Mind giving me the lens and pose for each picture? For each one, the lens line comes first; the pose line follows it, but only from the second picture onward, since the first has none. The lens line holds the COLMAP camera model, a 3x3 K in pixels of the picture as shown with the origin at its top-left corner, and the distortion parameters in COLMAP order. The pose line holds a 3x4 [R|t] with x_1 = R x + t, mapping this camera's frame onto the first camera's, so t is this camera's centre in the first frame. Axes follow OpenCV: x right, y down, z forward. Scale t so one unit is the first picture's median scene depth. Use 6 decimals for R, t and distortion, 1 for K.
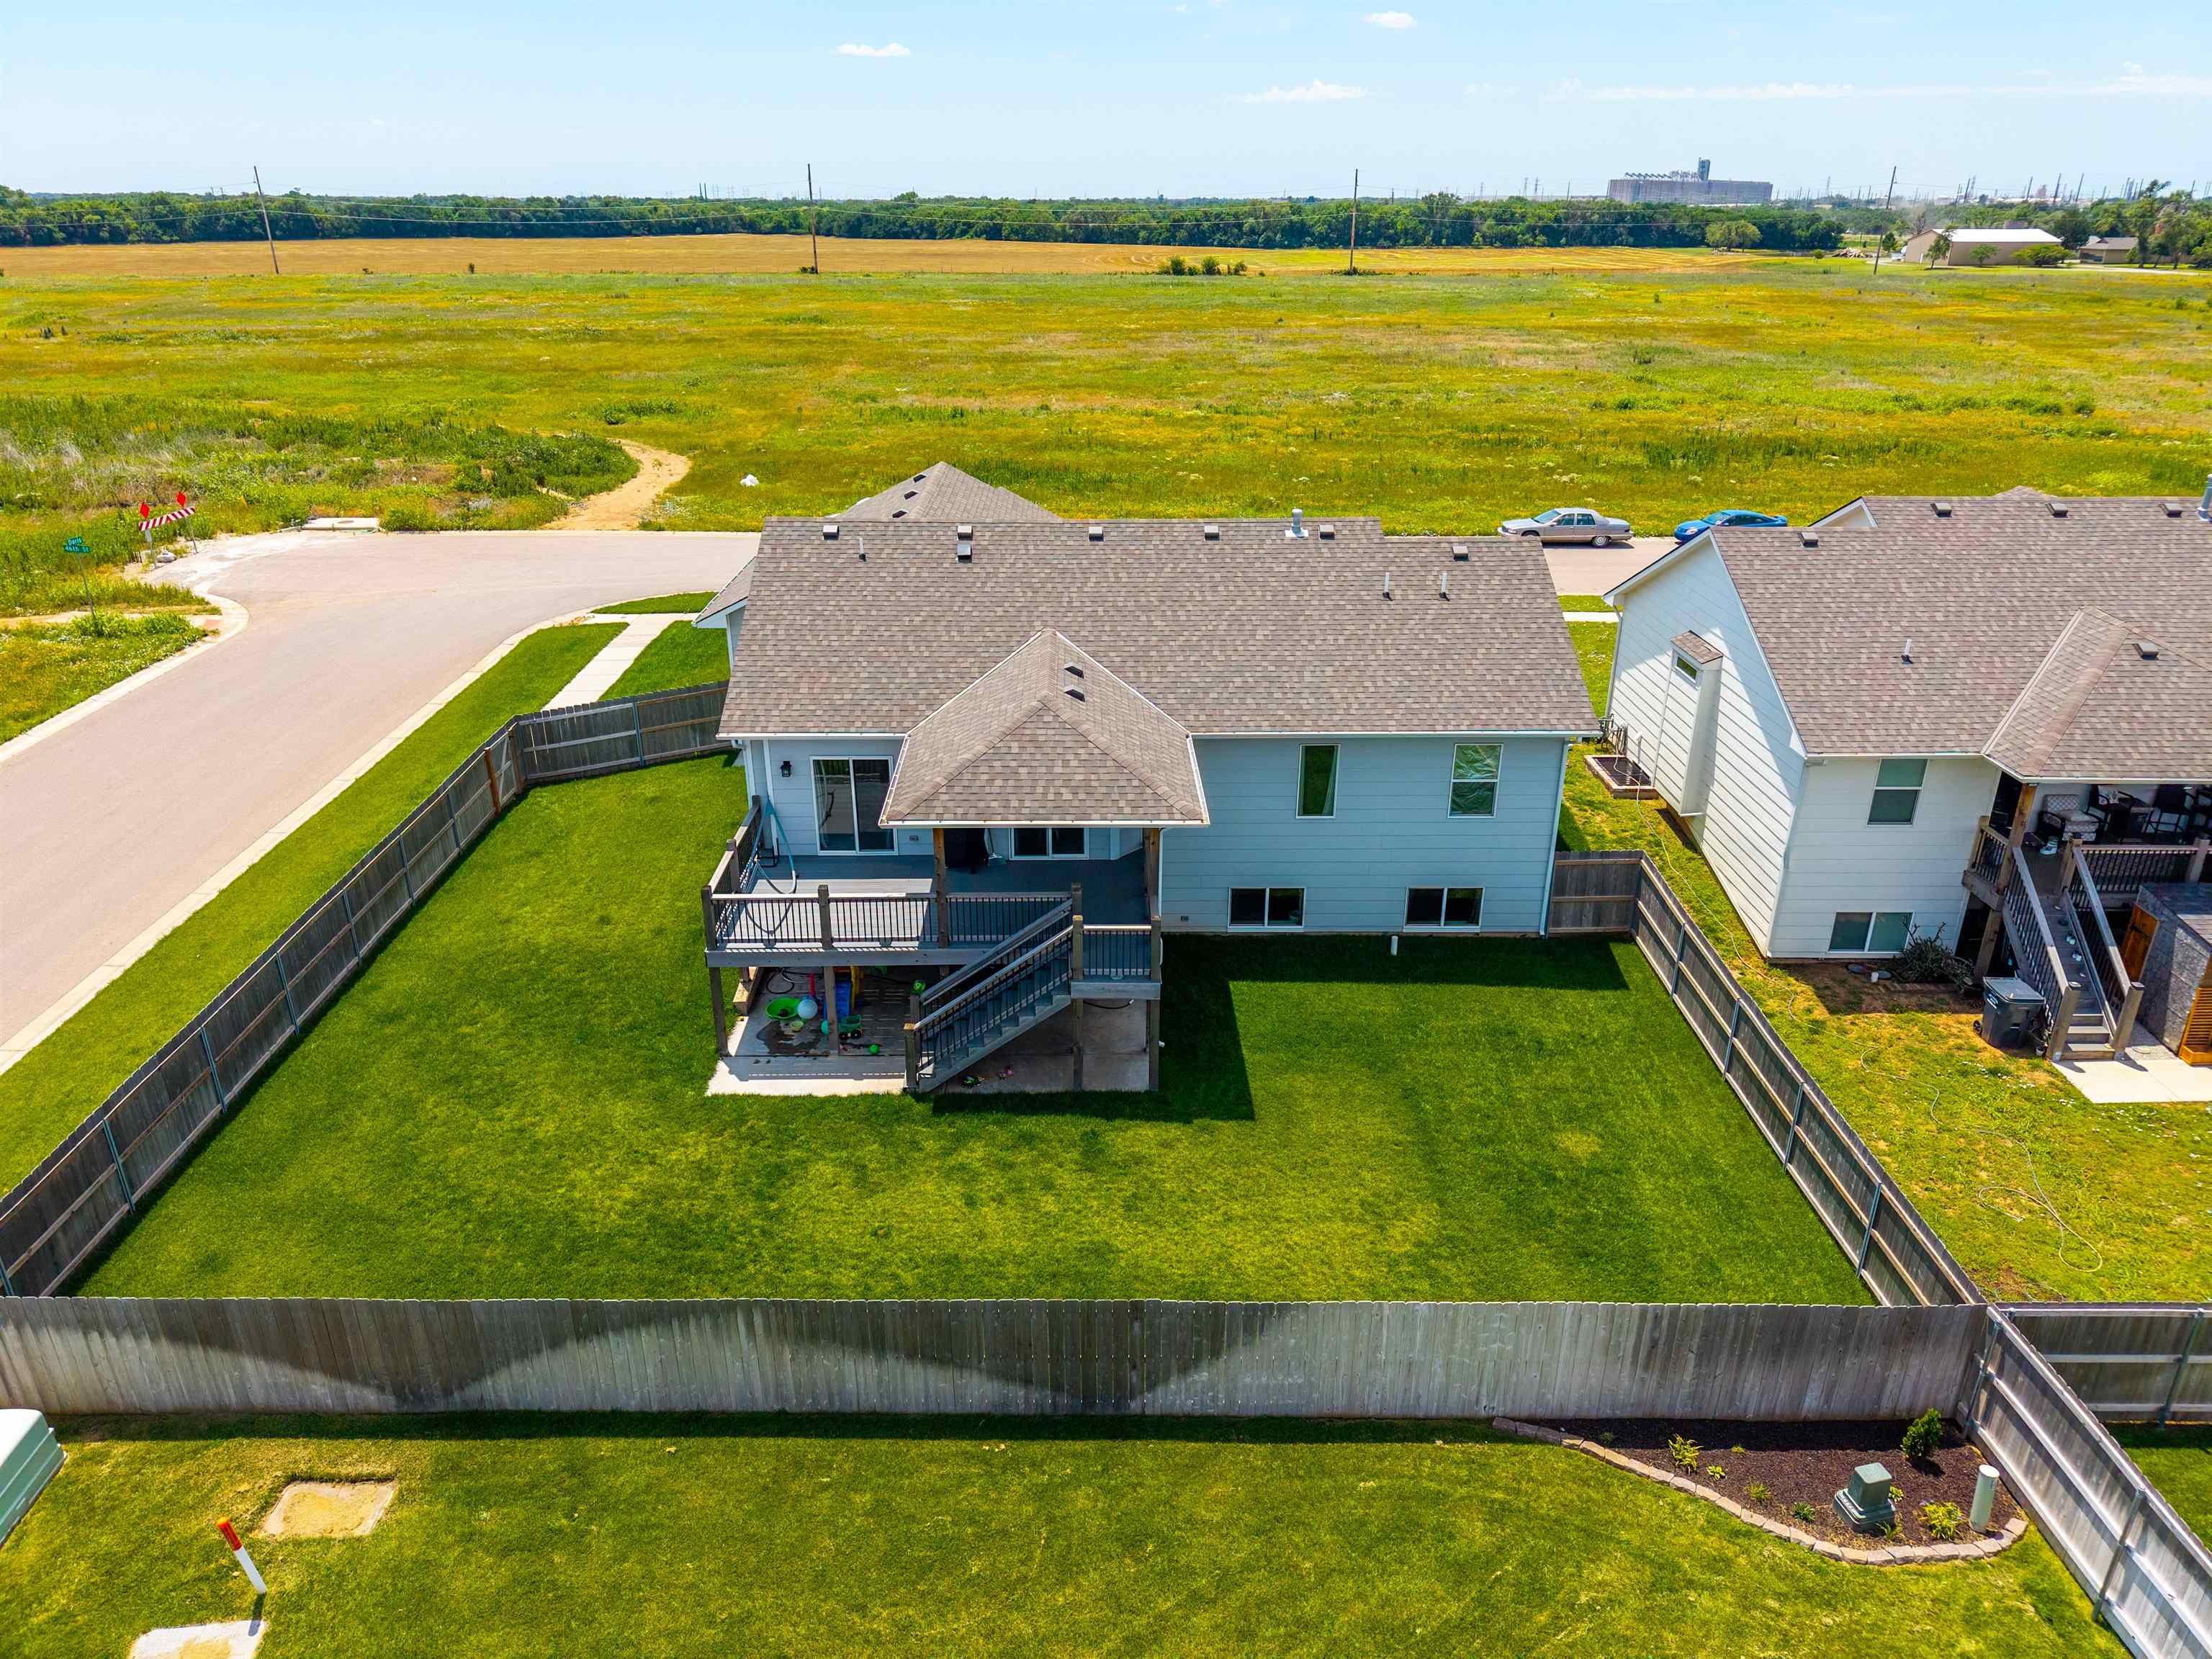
lens RADIAL K [[1528.5, 0, 1106.0], [0, 1528.5, 829.5], [0, 0, 1]] dist [0.001168, 0.003638]
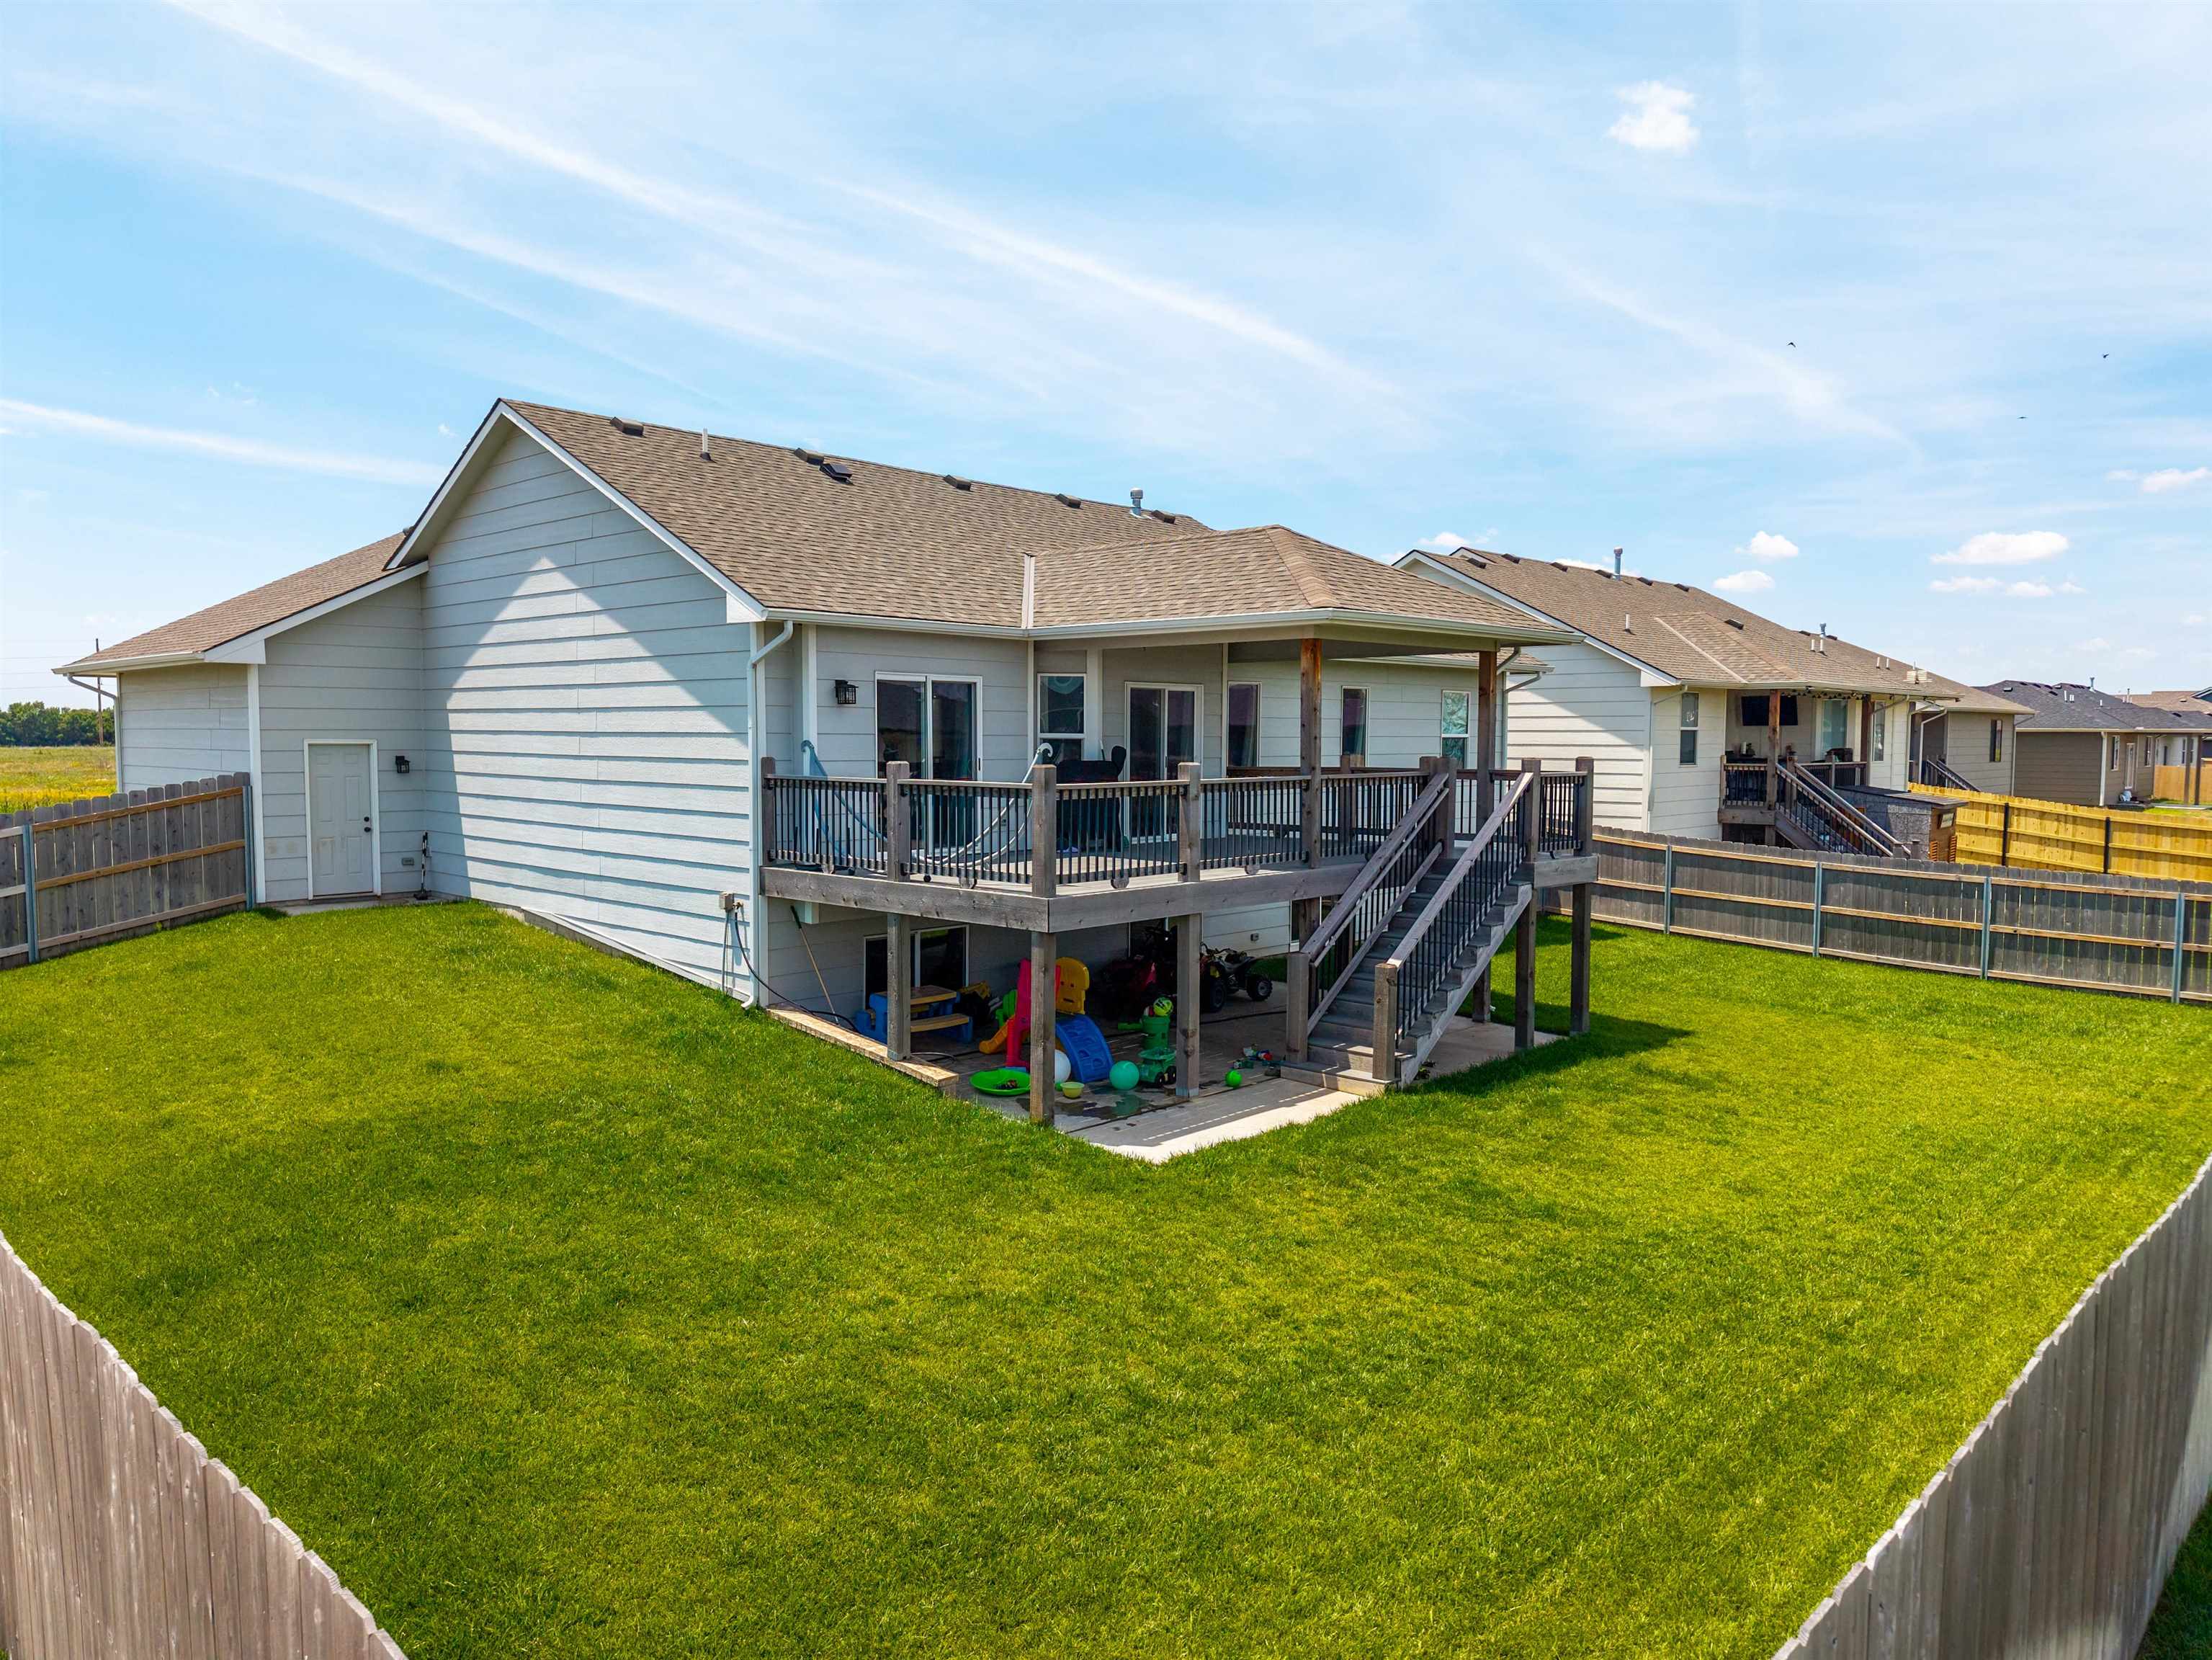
lens RADIAL K [[1528.7, 0, 1106.0], [0, 1528.7, 830.0], [0, 0, 1]] dist [0.001168, 0.003638]
pose [[0.699730, -0.044806, 0.713001, -0.544970], [0.272911, 0.939104, -0.208816, 0.151671], [-0.660226, 0.340700, 0.669347, 0.577799]]
